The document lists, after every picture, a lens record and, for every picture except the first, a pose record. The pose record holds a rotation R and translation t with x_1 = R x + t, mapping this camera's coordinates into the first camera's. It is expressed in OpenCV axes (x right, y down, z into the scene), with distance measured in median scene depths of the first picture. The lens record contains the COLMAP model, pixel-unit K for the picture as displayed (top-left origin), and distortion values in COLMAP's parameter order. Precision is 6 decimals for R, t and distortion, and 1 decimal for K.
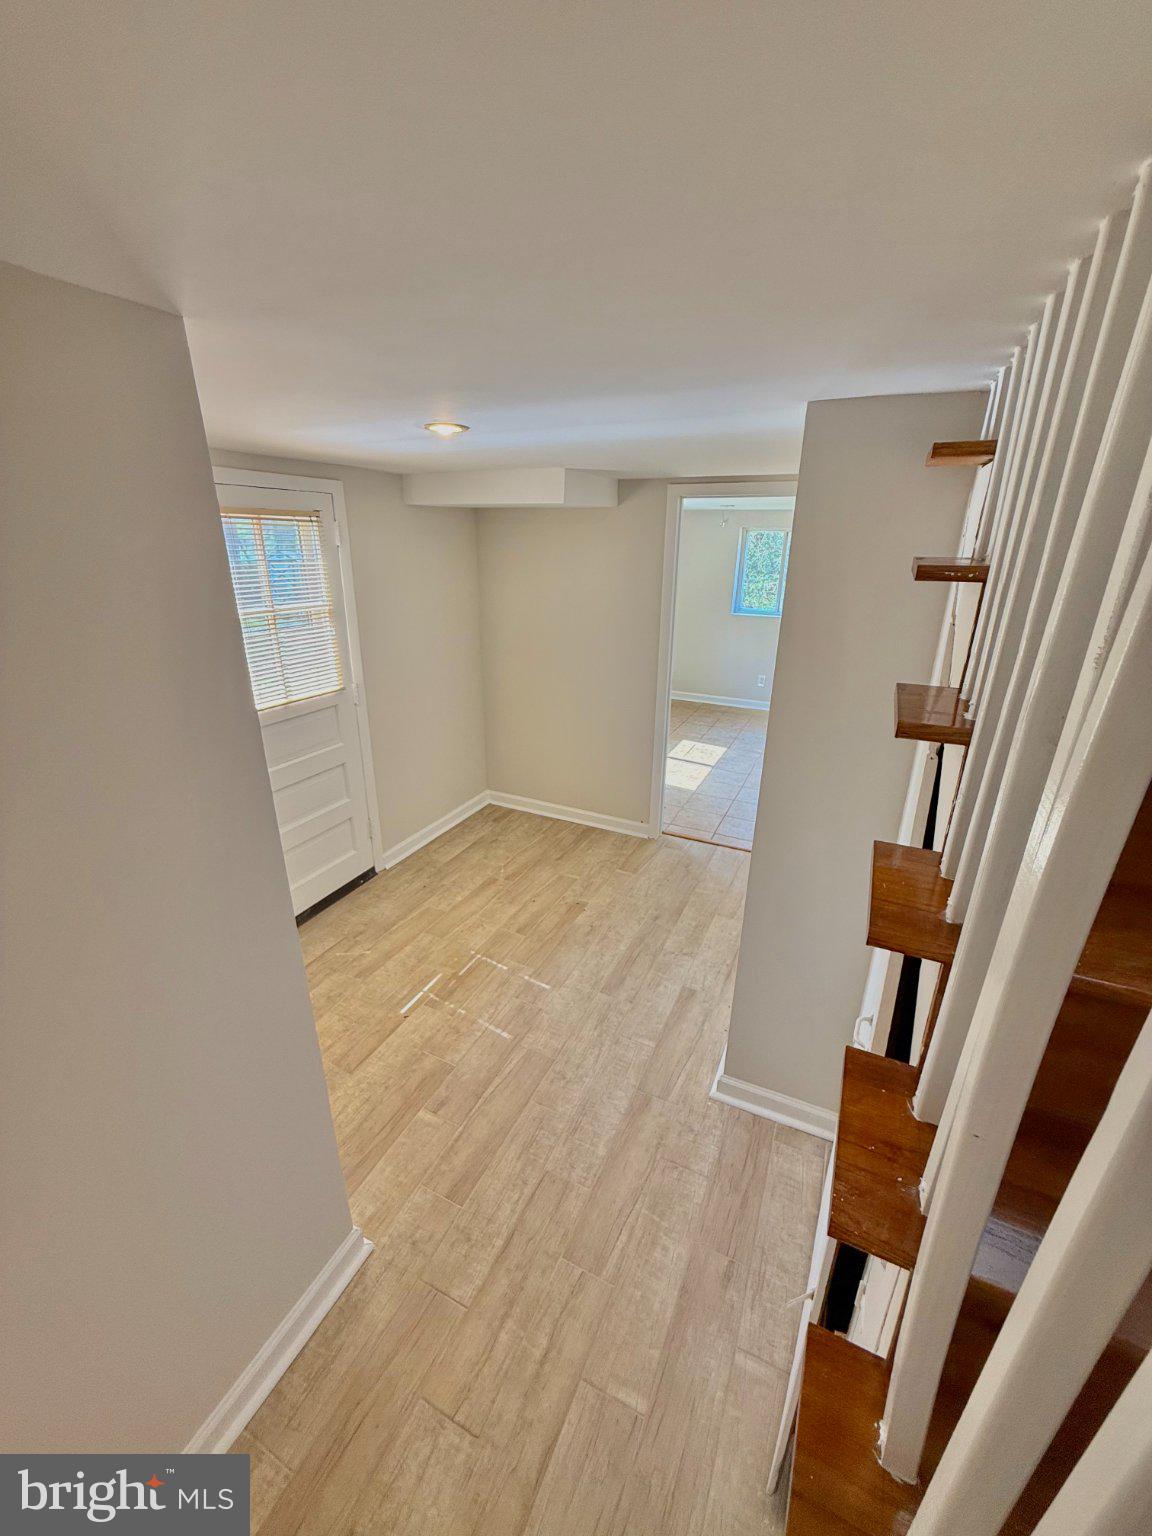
lens RADIAL K [[612.3, 0, 573.3], [0, 612.3, 766.6], [0, 0, 1]] dist [-0.002035, -0.000252]
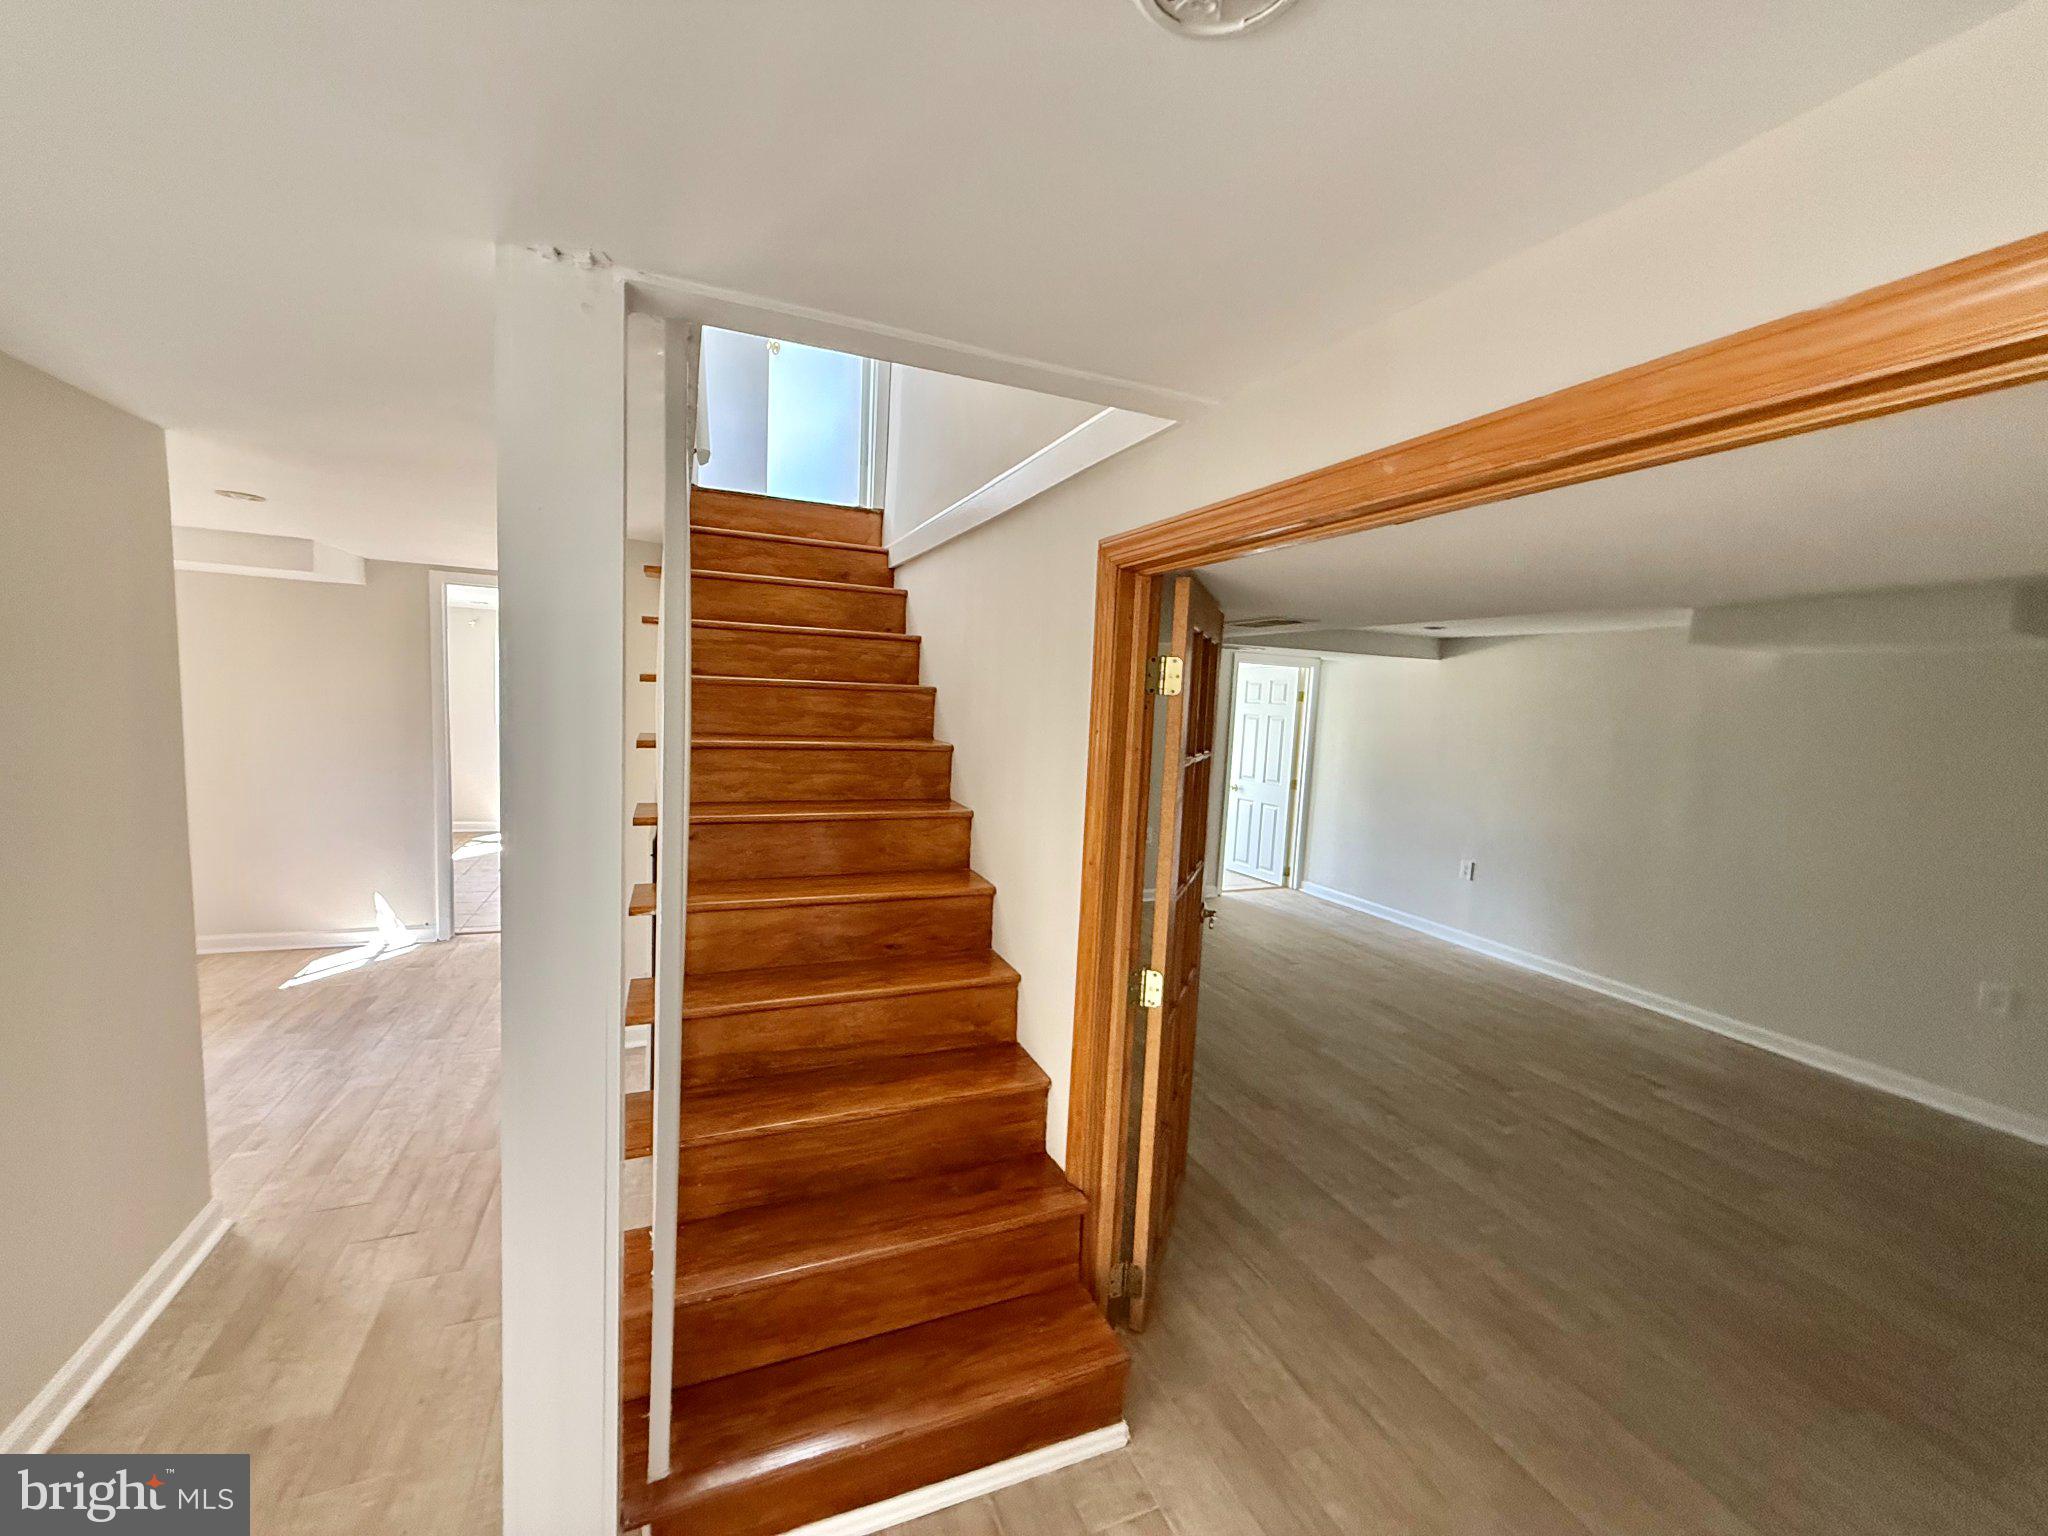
lens RADIAL K [[816.3, 0, 1021.9], [0, 816.3, 768.9], [0, 0, 1]] dist [-0.002035, -0.000252]
pose [[0.664157, -0.044047, 0.746295, -0.388954], [0.220945, 0.965235, -0.139659, 0.478939], [-0.714198, 0.257646, 0.650799, -0.914065]]
